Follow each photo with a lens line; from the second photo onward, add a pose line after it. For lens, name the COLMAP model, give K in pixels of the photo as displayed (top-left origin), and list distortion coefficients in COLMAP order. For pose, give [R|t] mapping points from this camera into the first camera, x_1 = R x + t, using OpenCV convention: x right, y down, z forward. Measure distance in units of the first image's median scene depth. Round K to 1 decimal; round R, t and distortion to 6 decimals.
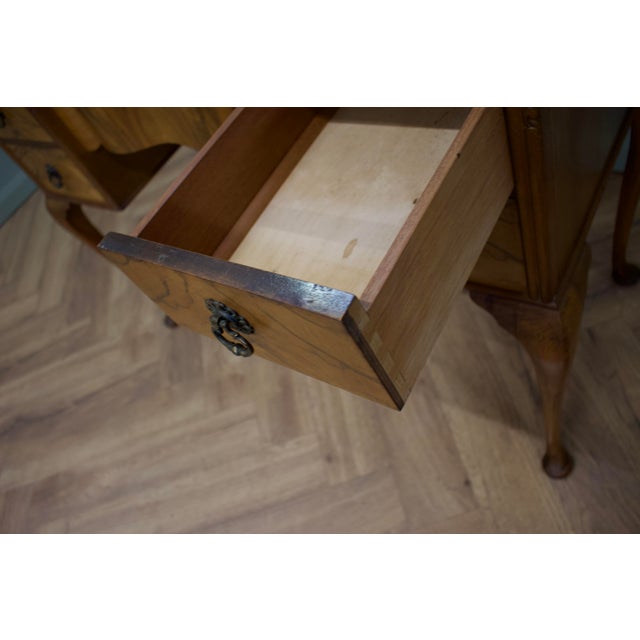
lens RADIAL K [[540.7, 0, 318.0], [0, 540.7, 322.6], [0, 0, 1]] dist [-0.154419, 0.102399]
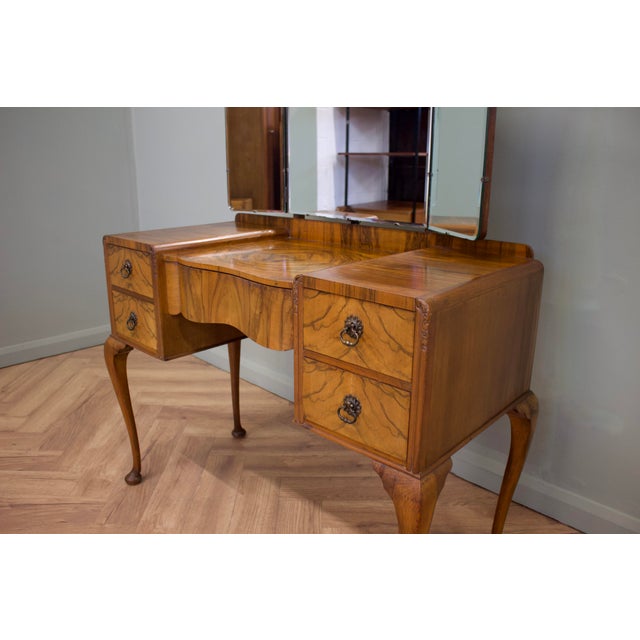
lens RADIAL K [[540.7, 0, 325.0], [0, 540.7, 320.8], [0, 0, 1]] dist [-0.154419, 0.102399]
pose [[0.915248, 0.400050, -0.047751, 0.027148], [-0.357213, 0.750949, -0.555406, 0.229896], [-0.186331, 0.525392, 0.830207, -0.204979]]
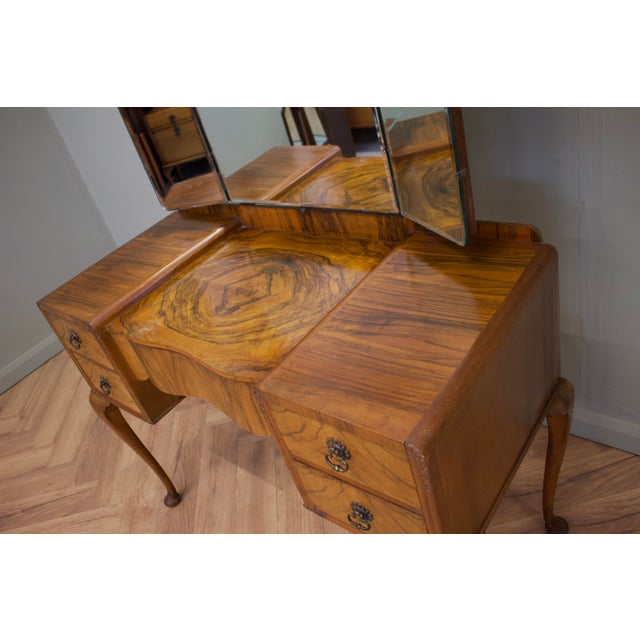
lens RADIAL K [[540.7, 0, 324.8], [0, 540.7, 317.9], [0, 0, 1]] dist [-0.154419, 0.102399]
pose [[0.990644, 0.136448, -0.002595, 0.001950], [-0.131362, 0.948218, -0.289182, -0.095801], [-0.036998, 0.286818, 0.957271, -0.205700]]
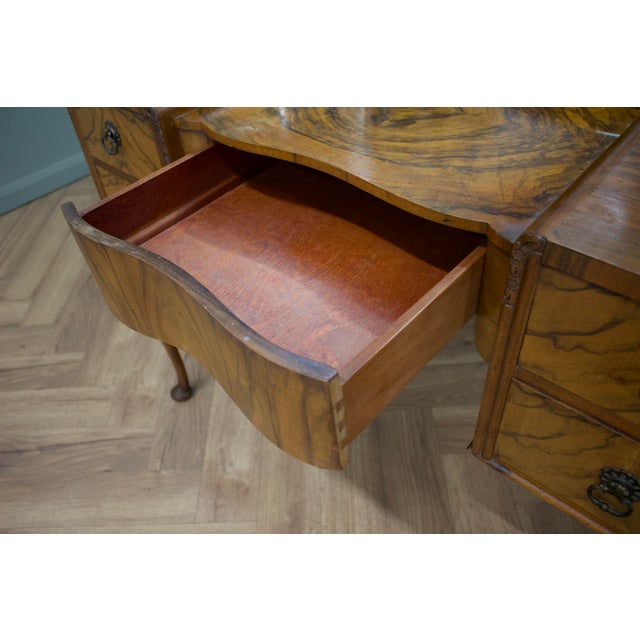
lens RADIAL K [[540.7, 0, 319.7], [0, 540.7, 322.7], [0, 0, 1]] dist [-0.154419, 0.102399]
pose [[0.944286, 0.318512, 0.082909, -0.170691], [-0.304907, 0.941434, -0.143993, -0.060493], [-0.123917, 0.110691, 0.986099, 0.081283]]
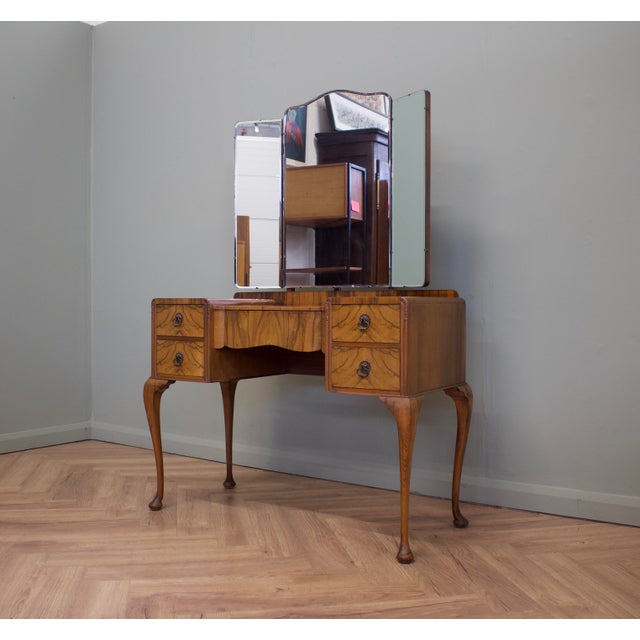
lens RADIAL K [[751.3, 0, 318.2], [0, 751.3, 318.8], [0, 0, 1]] dist [-0.103517, 0.000000]
pose [[0.931029, 0.364944, 0.000881, -0.064790], [-0.223973, 0.573291, -0.788146, 1.156026], [-0.288134, 0.733589, 0.615488, -0.643994]]
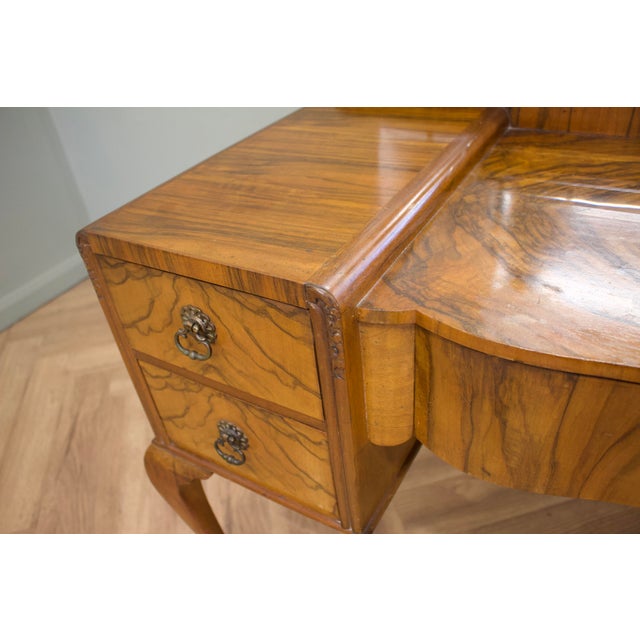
lens RADIAL K [[540.7, 0, 316.3], [0, 540.7, 321.8], [0, 0, 1]] dist [-0.154419, 0.102399]
pose [[0.966112, 0.191060, 0.173561, -0.379260], [-0.132897, 0.944610, -0.300084, -0.171915], [-0.221281, 0.266850, 0.937990, 0.298502]]
